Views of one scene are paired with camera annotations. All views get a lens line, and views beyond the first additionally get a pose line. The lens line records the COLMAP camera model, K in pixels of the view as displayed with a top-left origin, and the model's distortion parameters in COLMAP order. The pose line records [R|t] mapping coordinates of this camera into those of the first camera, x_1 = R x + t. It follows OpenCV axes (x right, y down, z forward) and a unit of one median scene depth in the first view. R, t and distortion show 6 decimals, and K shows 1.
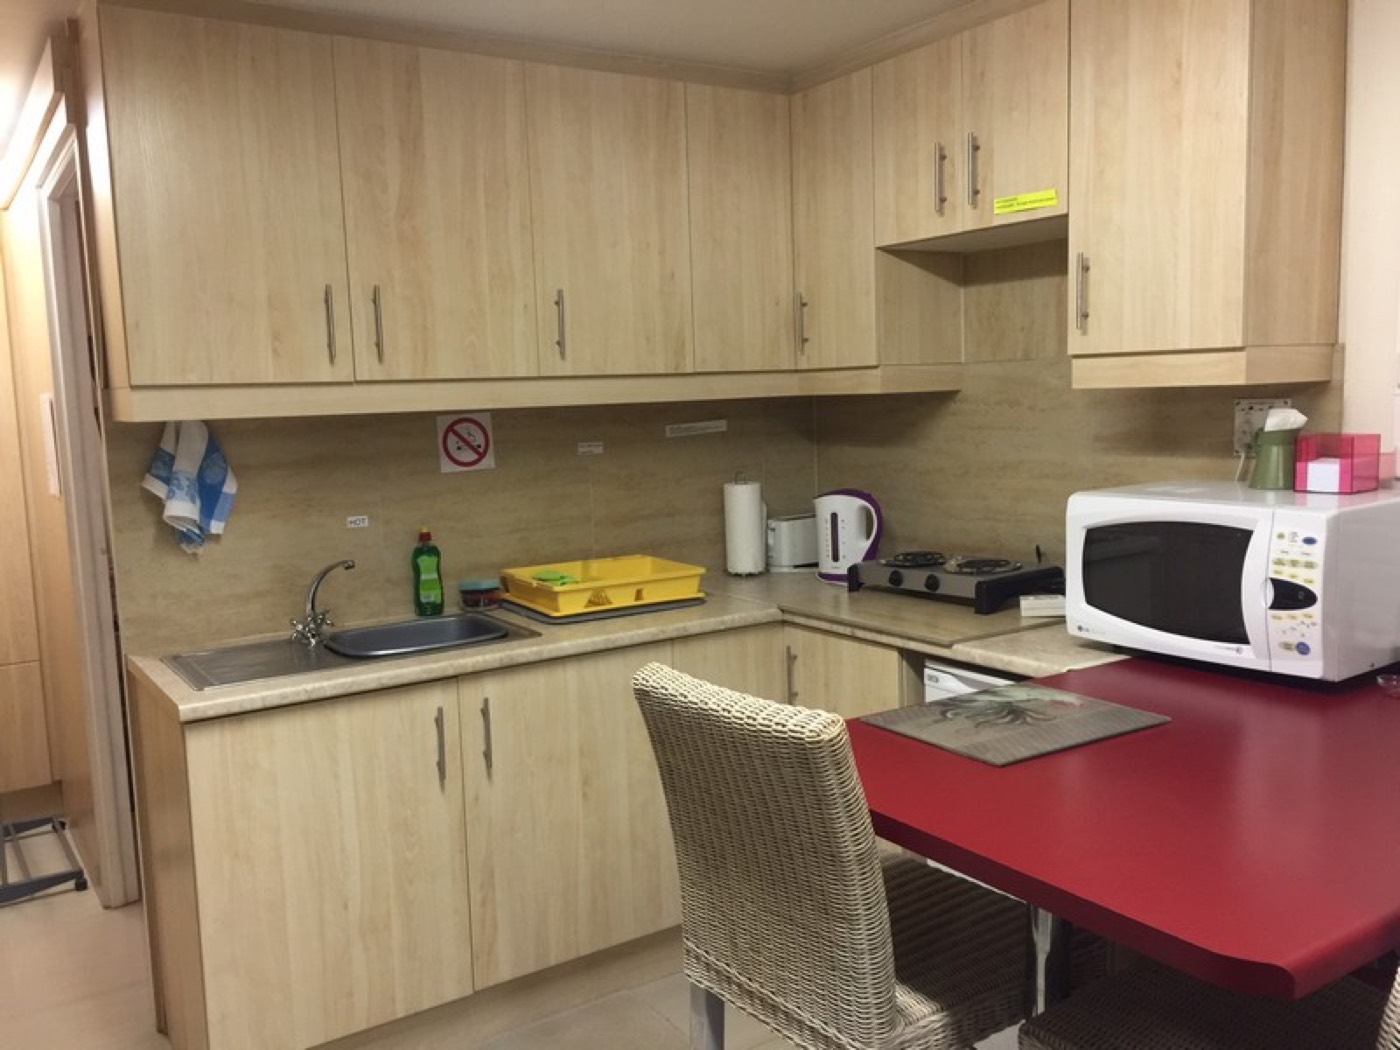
lens RADIAL K [[1195.1, 0, 700.0], [0, 1195.1, 525.0], [0, 0, 1]] dist [0.077744, -0.110218]
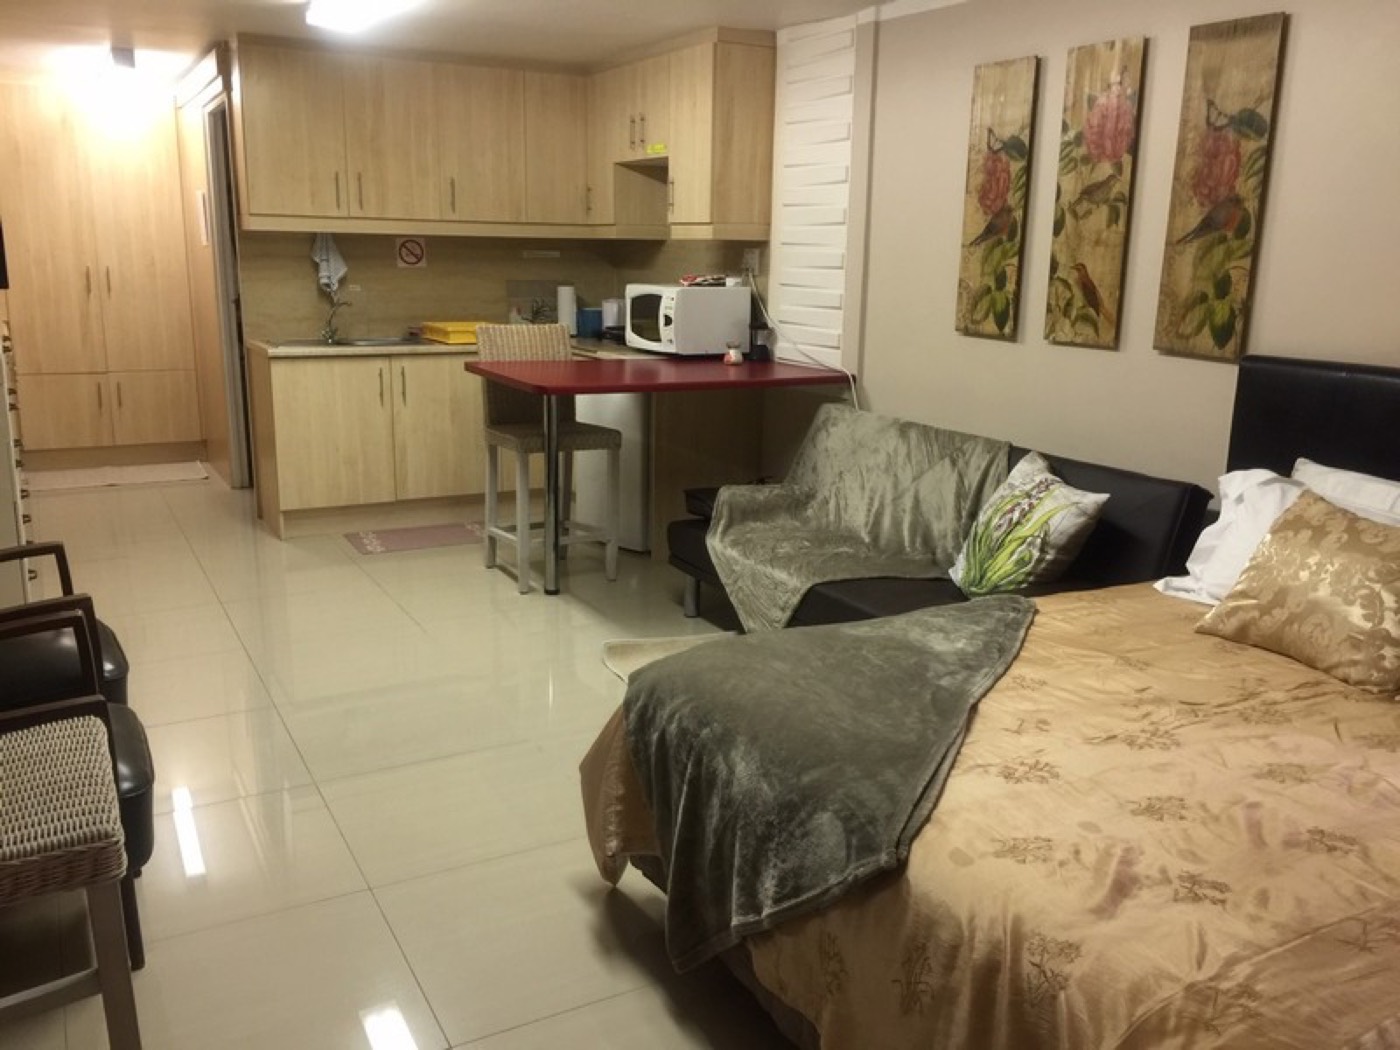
lens RADIAL K [[1195.1, 0, 700.0], [0, 1195.1, 525.0], [0, 0, 1]] dist [0.077744, -0.110218]
pose [[0.995346, 0.068704, -0.067574, 0.503600], [-0.060691, 0.991600, 0.114216, 0.137664], [0.074854, -0.109584, 0.991155, -1.115795]]
